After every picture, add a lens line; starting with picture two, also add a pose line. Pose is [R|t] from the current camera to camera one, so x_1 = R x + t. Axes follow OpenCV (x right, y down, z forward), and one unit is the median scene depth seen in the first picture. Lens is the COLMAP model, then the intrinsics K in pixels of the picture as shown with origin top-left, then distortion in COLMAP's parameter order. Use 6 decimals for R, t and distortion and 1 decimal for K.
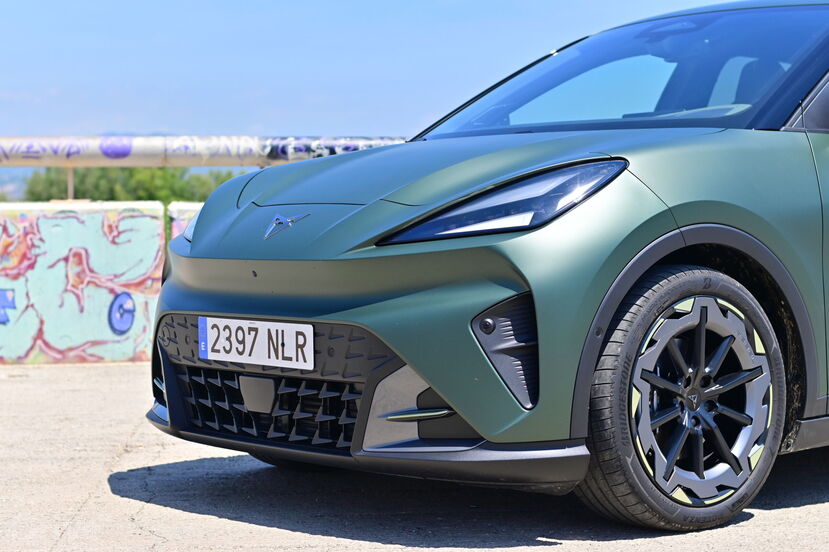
lens RADIAL K [[1858.0, 0, 414.5], [0, 1858.0, 276.0], [0, 0, 1]] dist [0.019152, 0.116454]
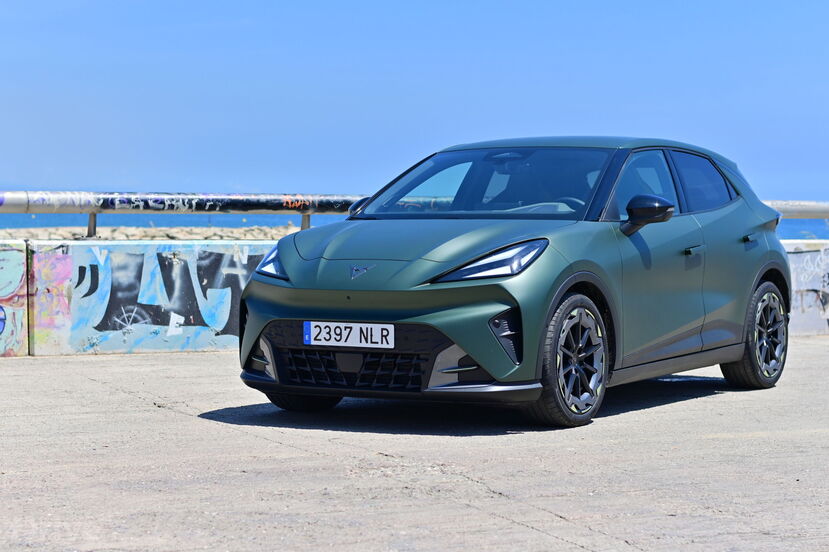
lens RADIAL K [[1858.0, 0, 414.5], [0, 1858.0, 276.0], [0, 0, 1]] dist [0.019152, 0.116454]
pose [[0.945832, -0.003282, 0.324641, -0.636352], [0.003954, 0.999991, -0.001411, -0.020310], [-0.324633, 0.002618, 0.945836, -0.791272]]
